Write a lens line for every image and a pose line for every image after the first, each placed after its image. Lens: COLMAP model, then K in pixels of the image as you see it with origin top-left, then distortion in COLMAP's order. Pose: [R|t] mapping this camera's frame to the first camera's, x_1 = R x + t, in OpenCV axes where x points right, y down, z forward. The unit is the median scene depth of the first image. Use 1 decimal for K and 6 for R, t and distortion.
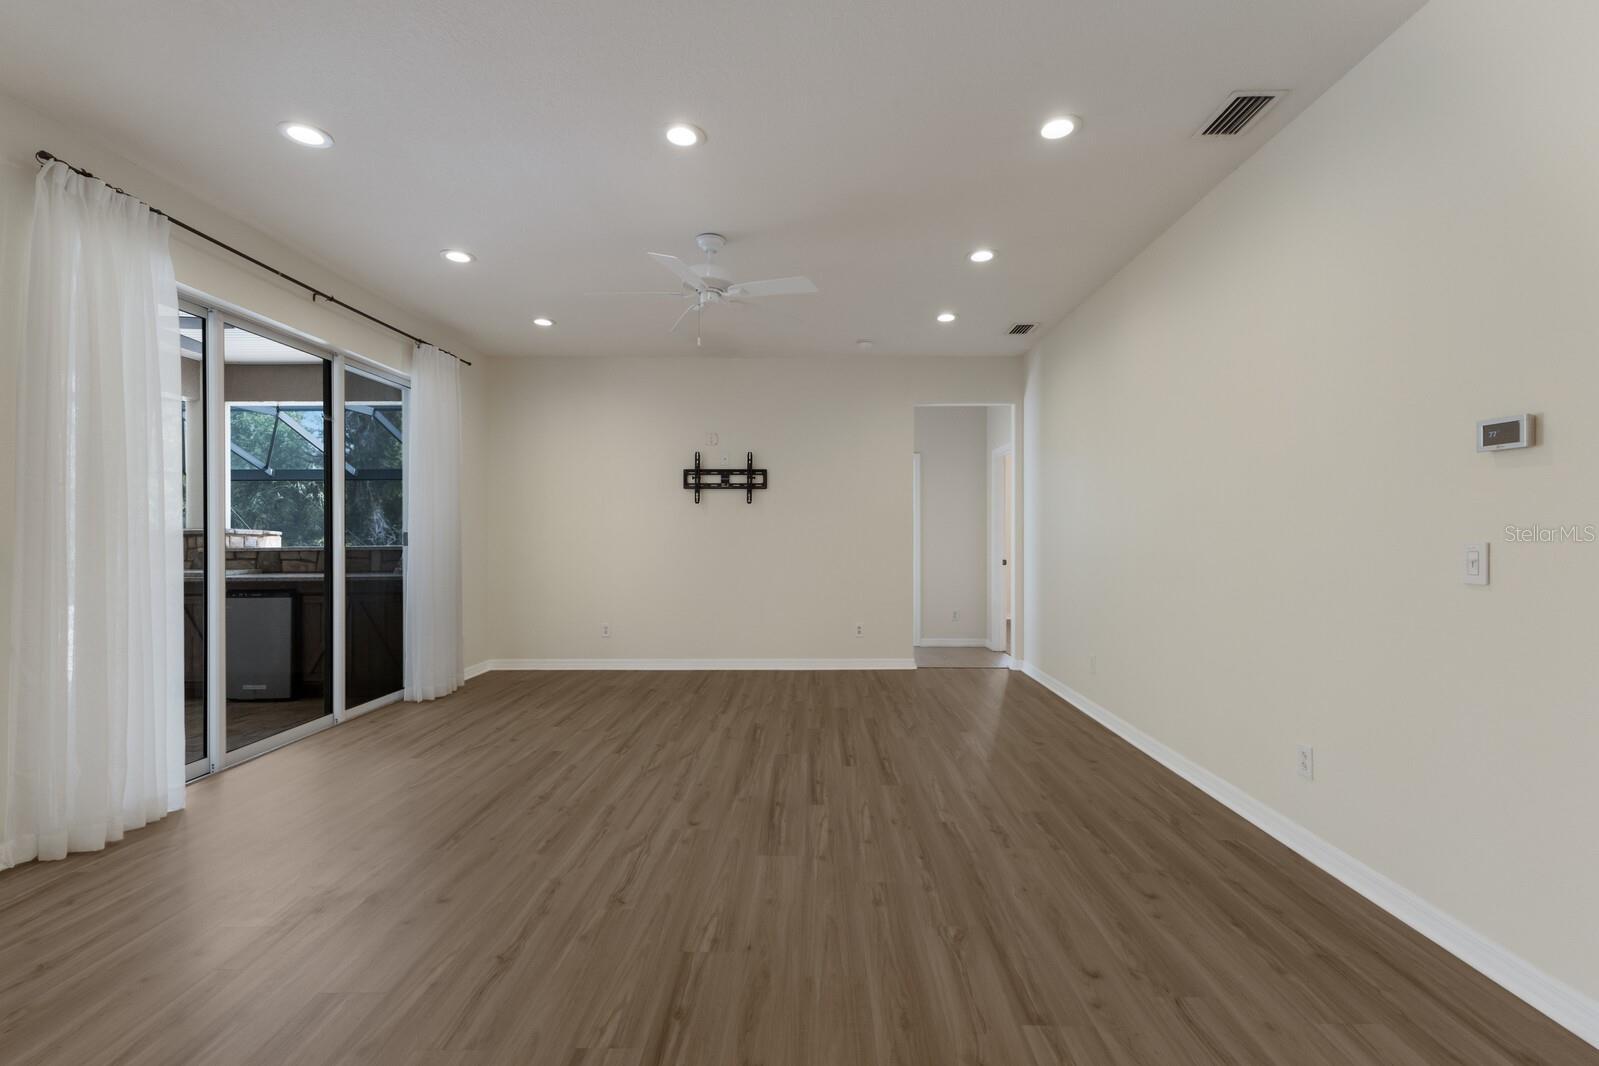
lens RADIAL K [[689.8, 0, 799.5], [0, 689.8, 533.0], [0, 0, 1]] dist [0.019303, 0.000175]
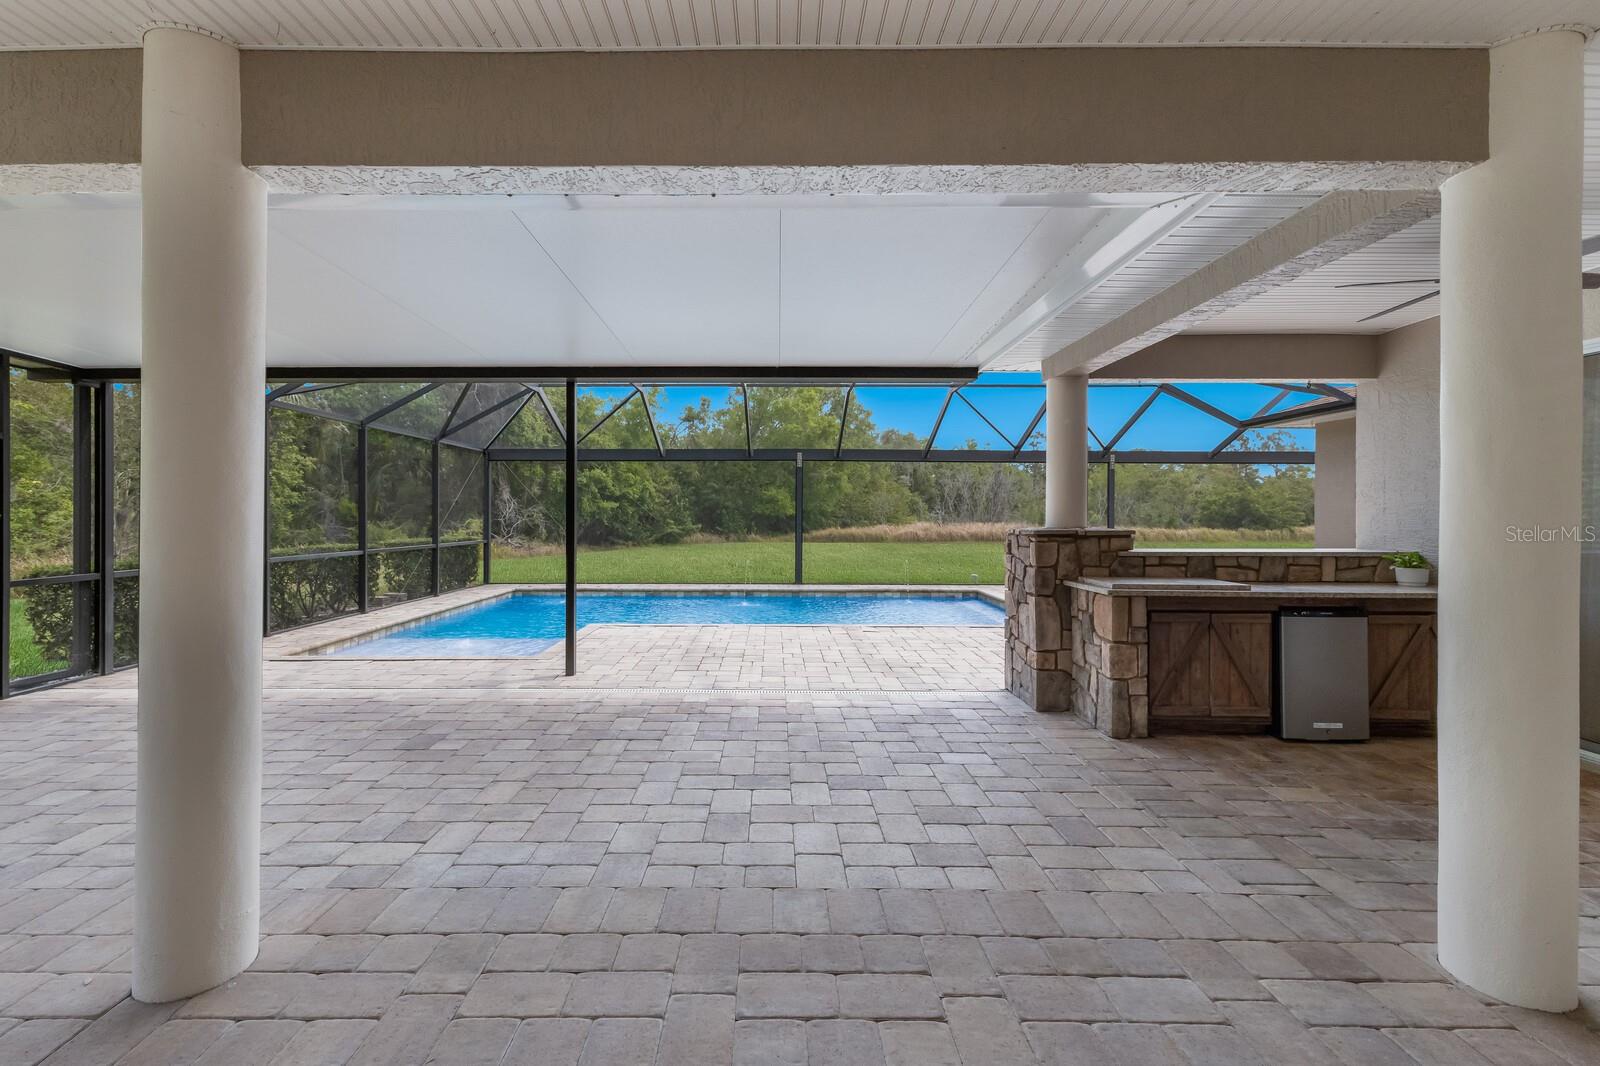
lens RADIAL K [[707.5, 0, 776.6], [0, 707.5, 516.3], [0, 0, 1]] dist [0.016743, -0.000264]
pose [[0.999775, 0.007574, 0.019812, -1.300850], [-0.007929, 0.999808, 0.017906, -0.033839], [-0.019672, -0.018059, 0.999643, 0.150684]]
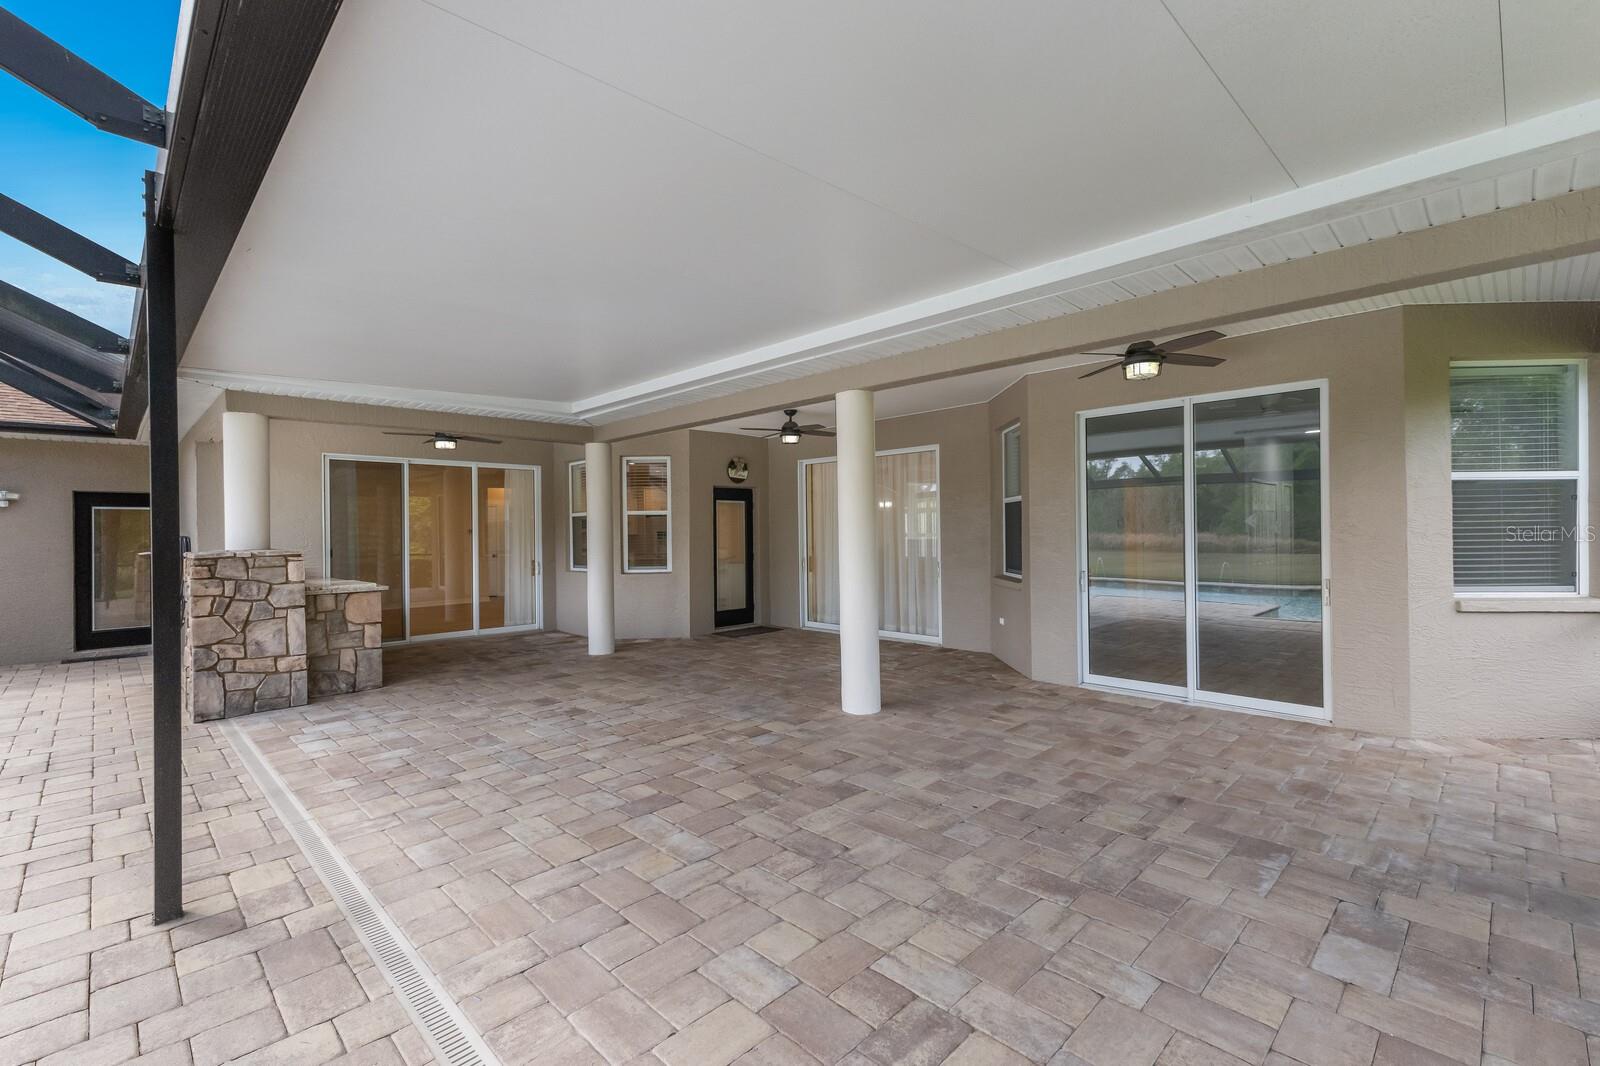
lens RADIAL K [[703.5, 0, 800.0], [0, 703.5, 533.0], [0, 0, 1]] dist [0.017227, 0.000063]
pose [[-0.721334, 0.011018, 0.692500, -2.195958], [0.007599, 0.999939, -0.007994, -0.014580], [-0.692546, -0.000504, -0.721374, 1.267963]]
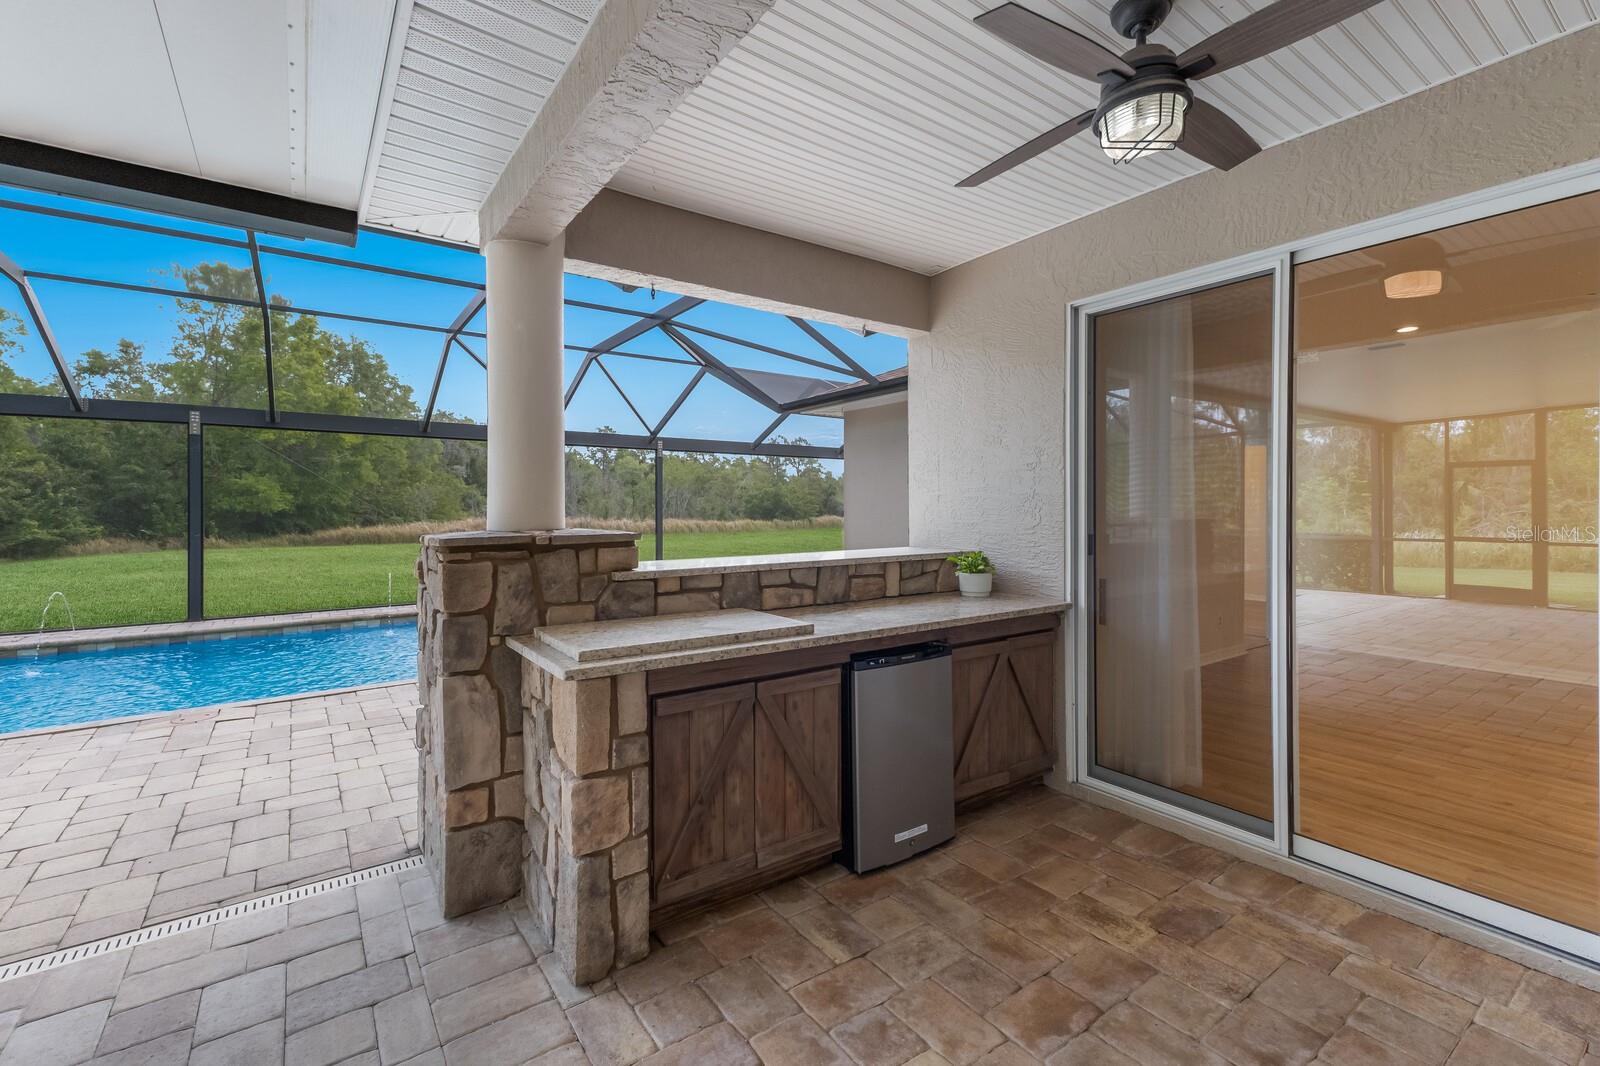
lens RADIAL K [[696.0, 0, 805.0], [0, 696.0, 509.8], [0, 0, 1]] dist [0.018937, 0.000014]
pose [[0.800545, 0.000224, 0.599273, -1.040579], [-0.008975, 0.999892, 0.011615, -0.026879], [-0.599206, -0.014677, 0.800461, 0.561913]]
